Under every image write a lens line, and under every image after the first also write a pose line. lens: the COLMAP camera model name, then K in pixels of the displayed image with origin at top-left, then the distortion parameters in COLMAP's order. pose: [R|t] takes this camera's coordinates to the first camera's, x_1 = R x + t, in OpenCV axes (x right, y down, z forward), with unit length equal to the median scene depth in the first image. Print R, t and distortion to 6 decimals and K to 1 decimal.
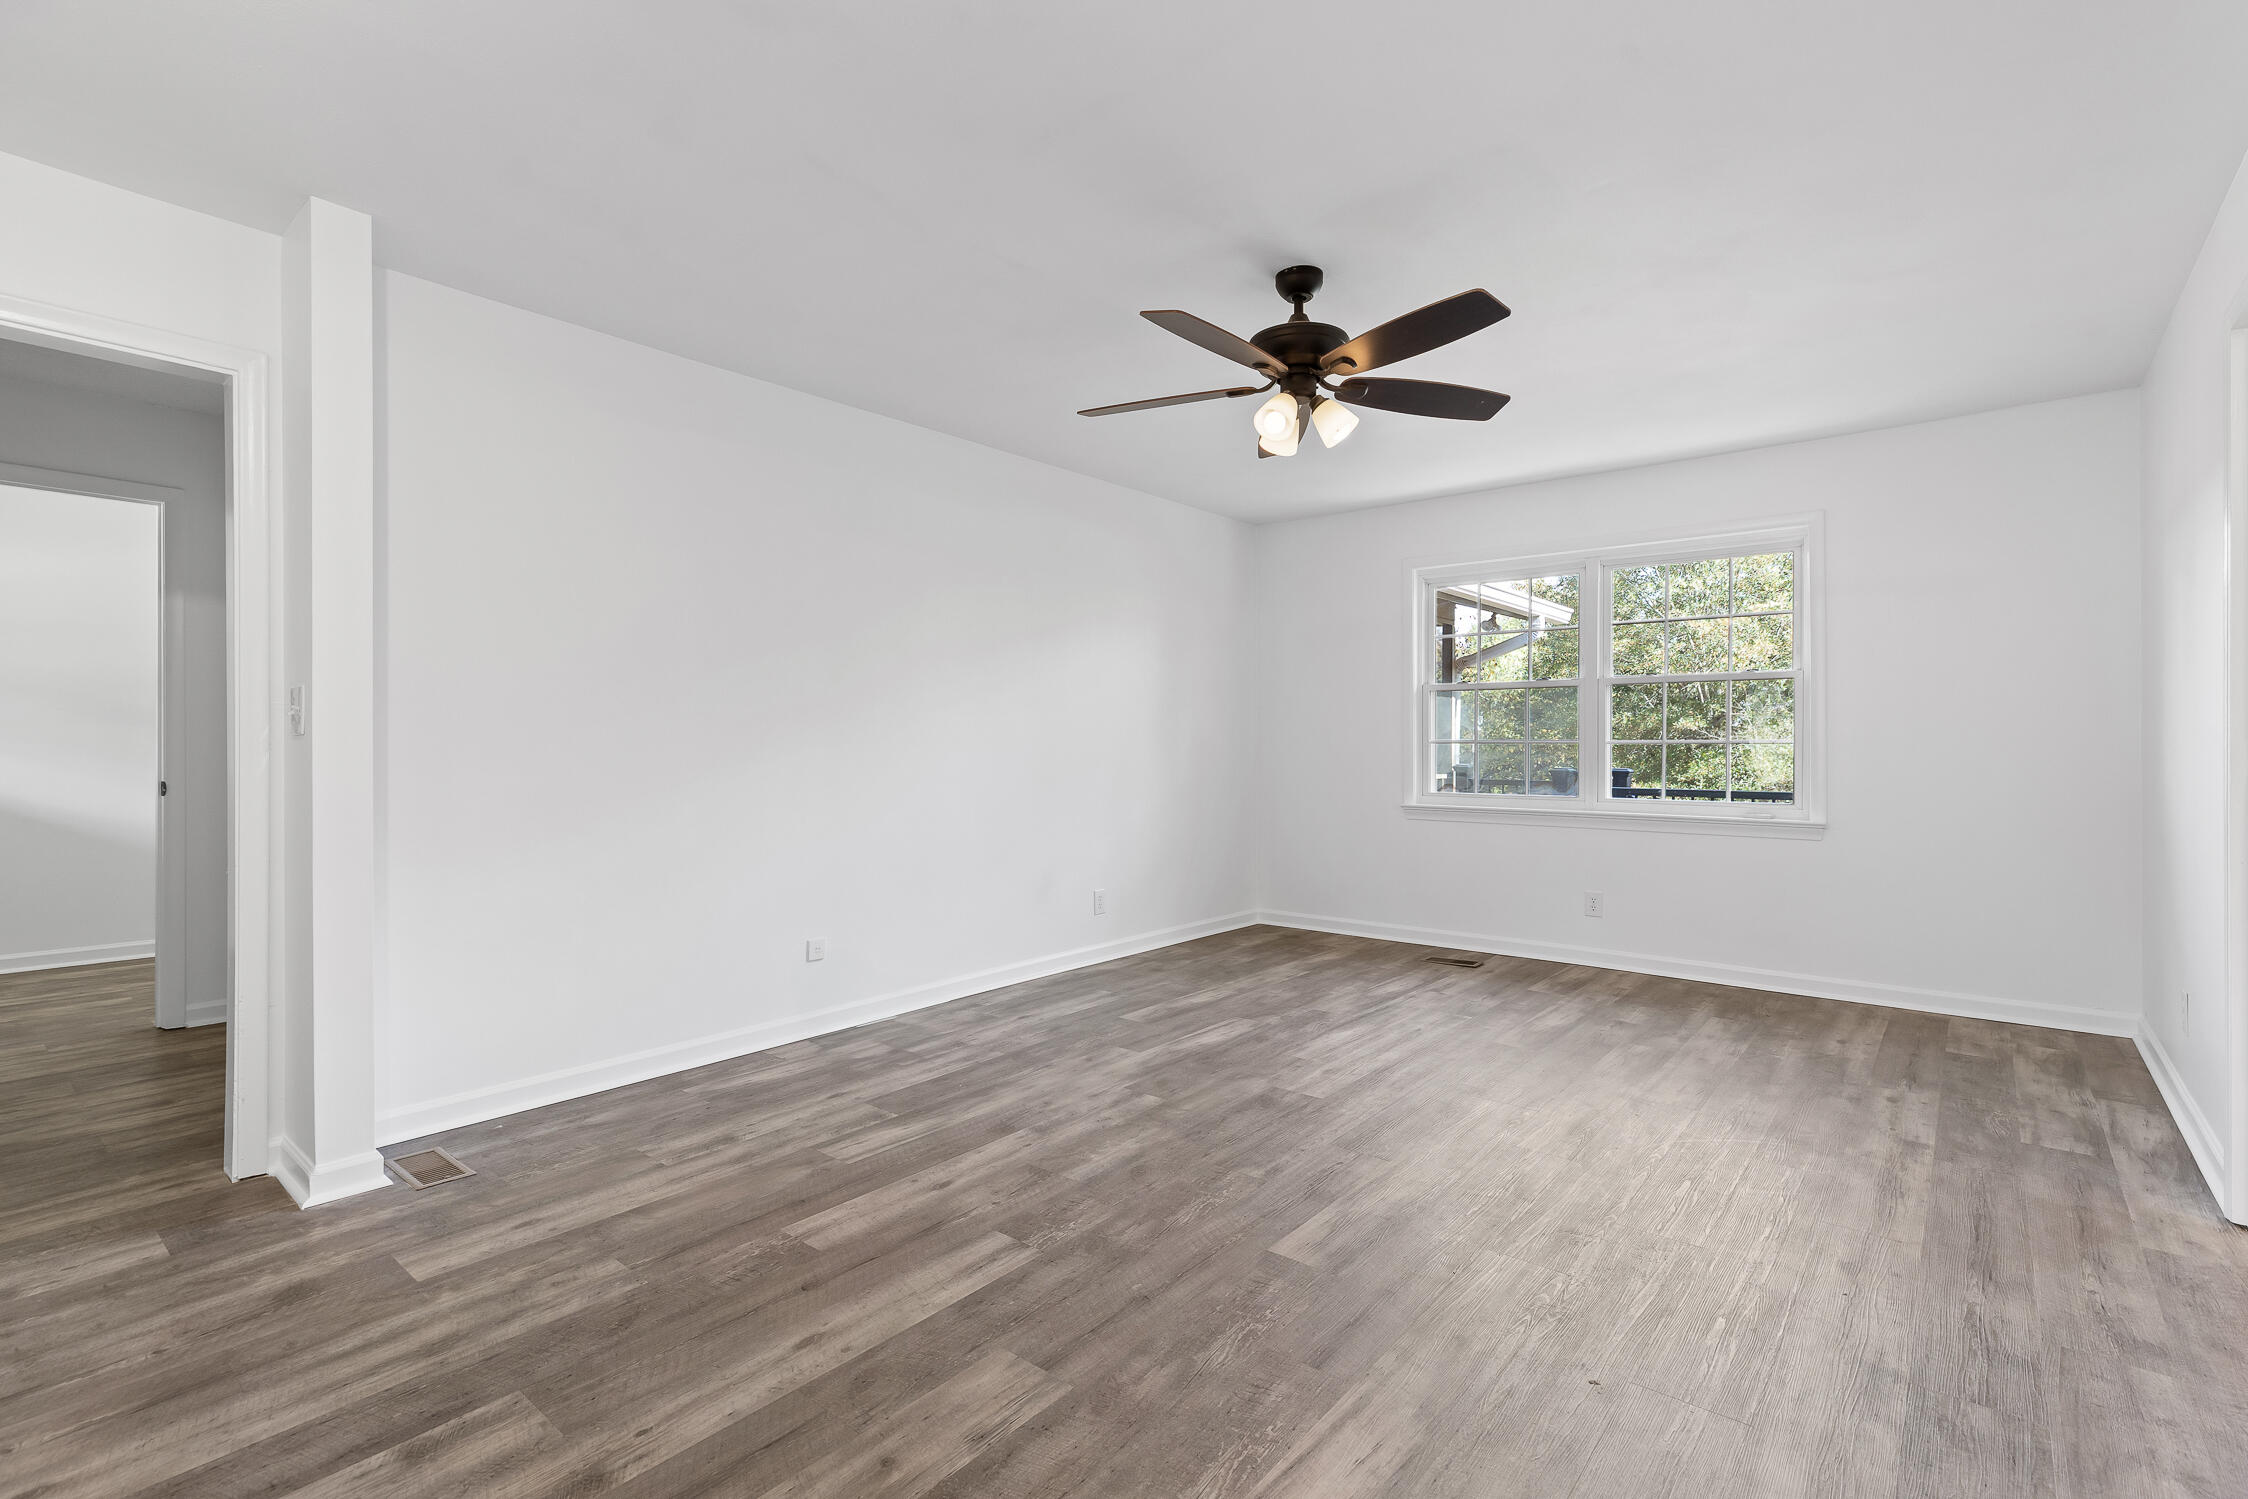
lens RADIAL K [[1005.9, 0, 1127.5], [0, 1005.9, 752.2], [0, 0, 1]] dist [0.001210, 0.000010]
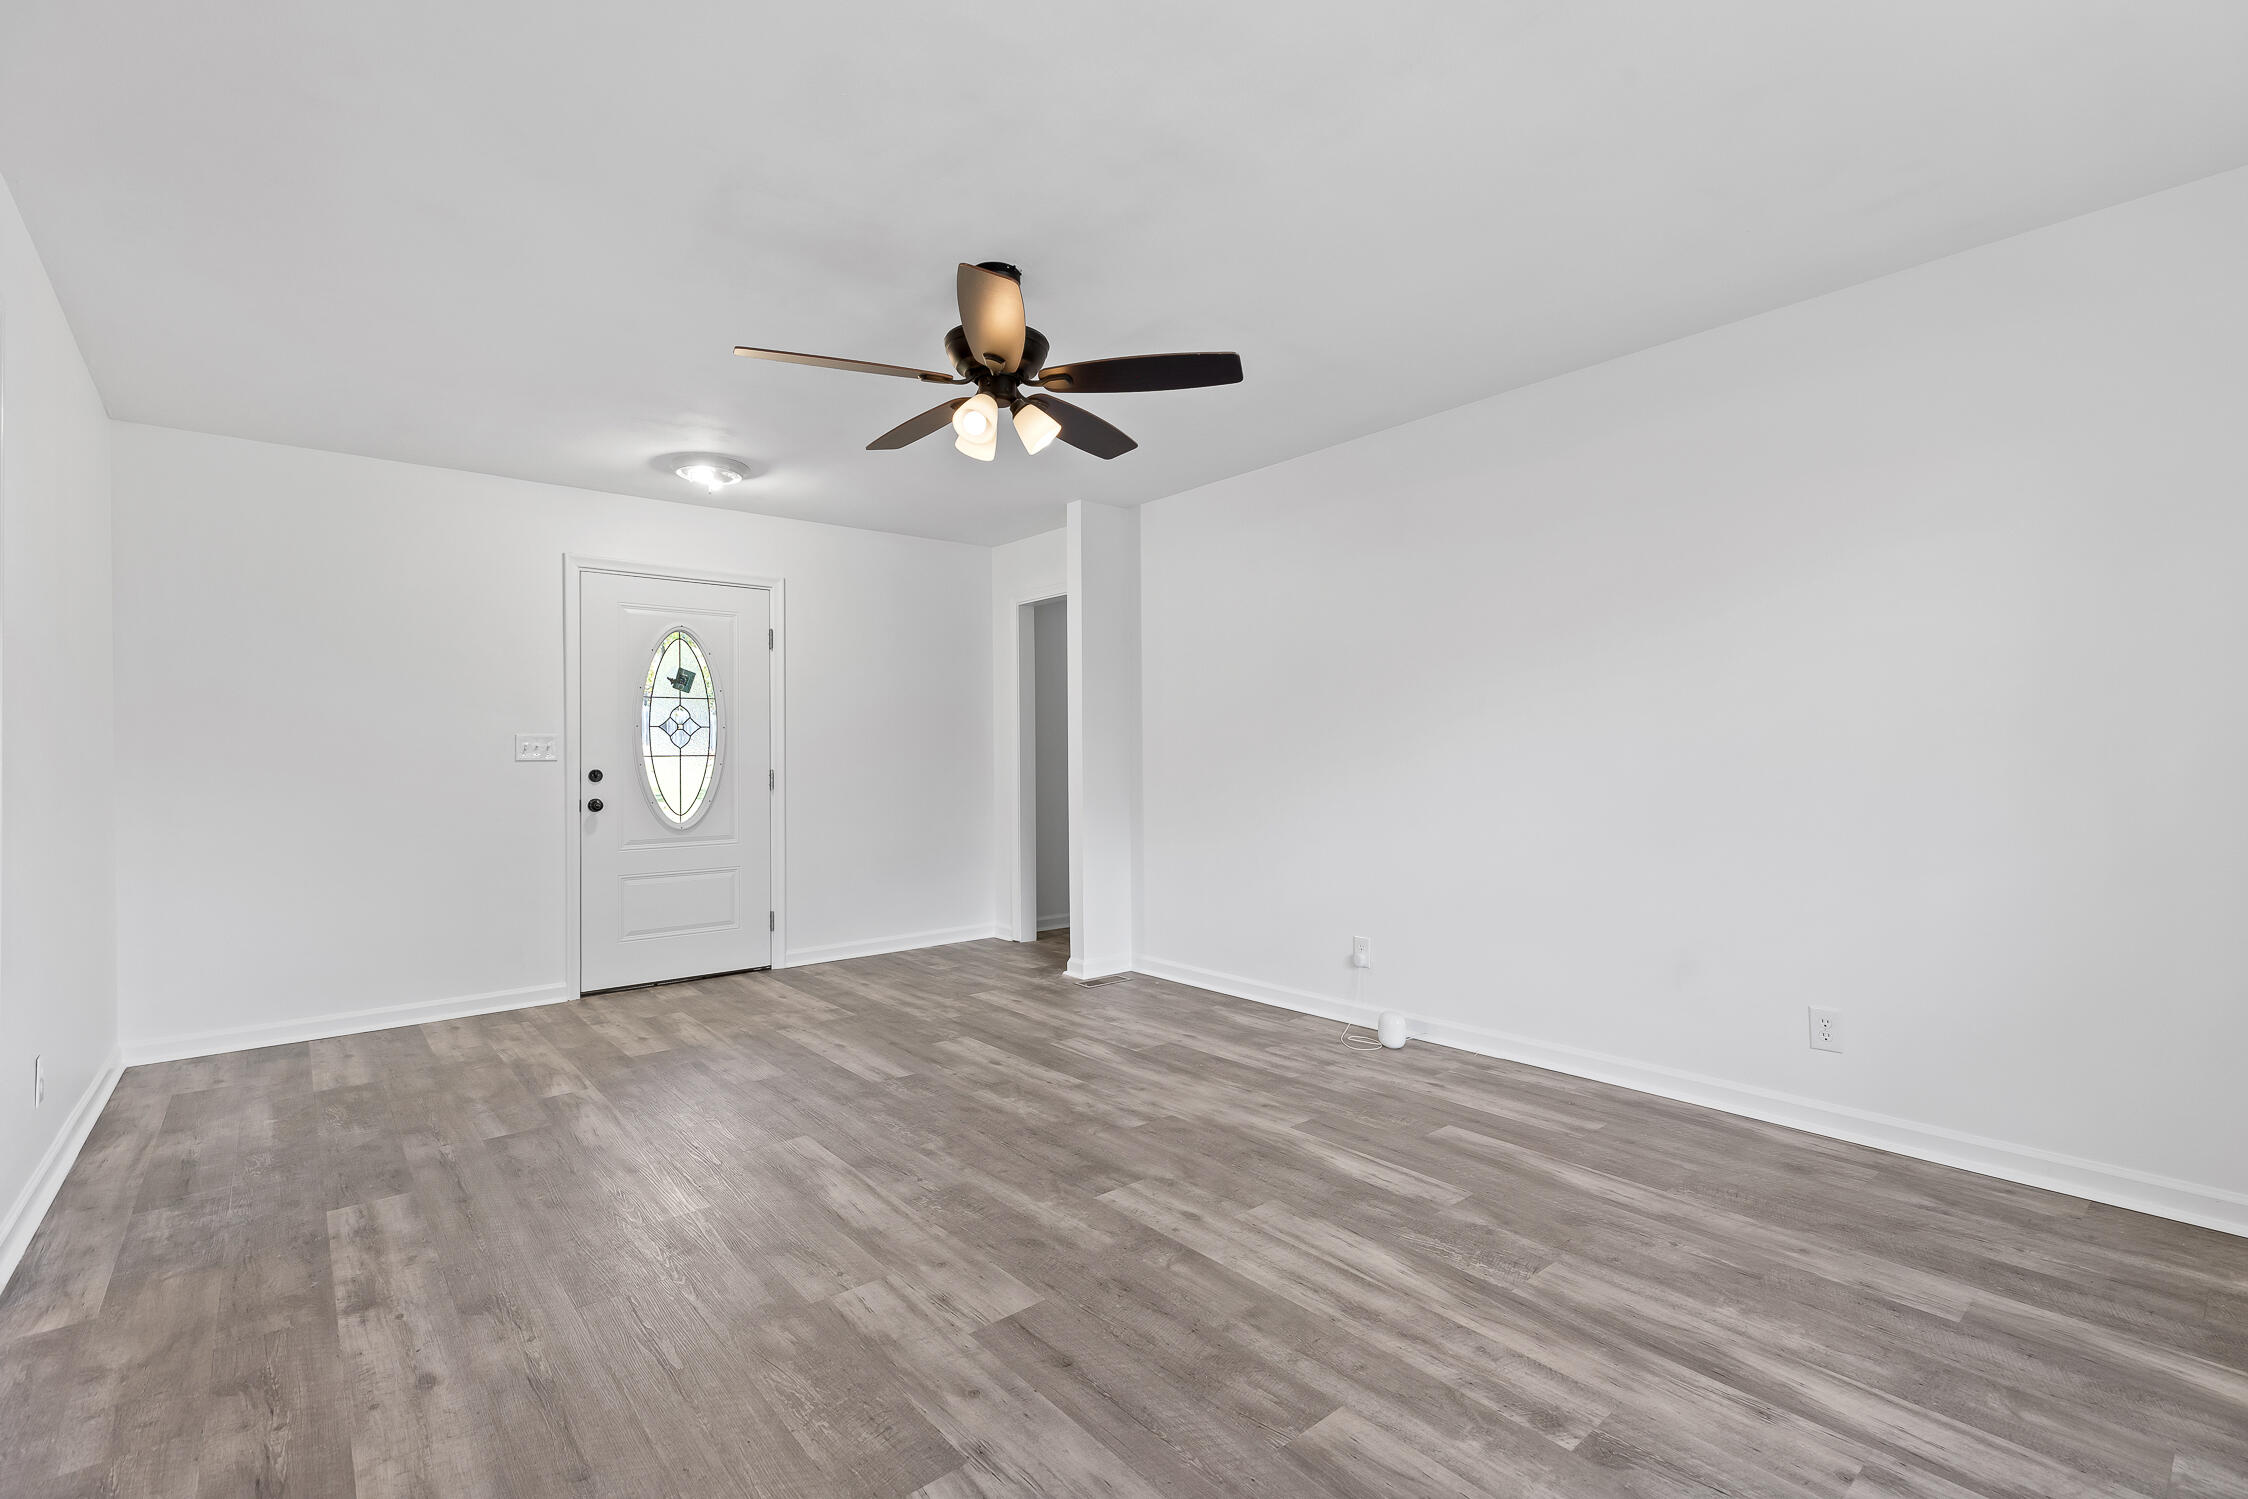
lens RADIAL K [[1005.9, 0, 1152.0], [0, 1005.9, 741.1], [0, 0, 1]] dist [0.001210, 0.000010]
pose [[-0.154362, -0.013778, -0.987918, 1.045670], [0.001573, 0.999898, -0.014191, -0.012981], [0.988013, -0.003744, -0.154324, 1.234989]]
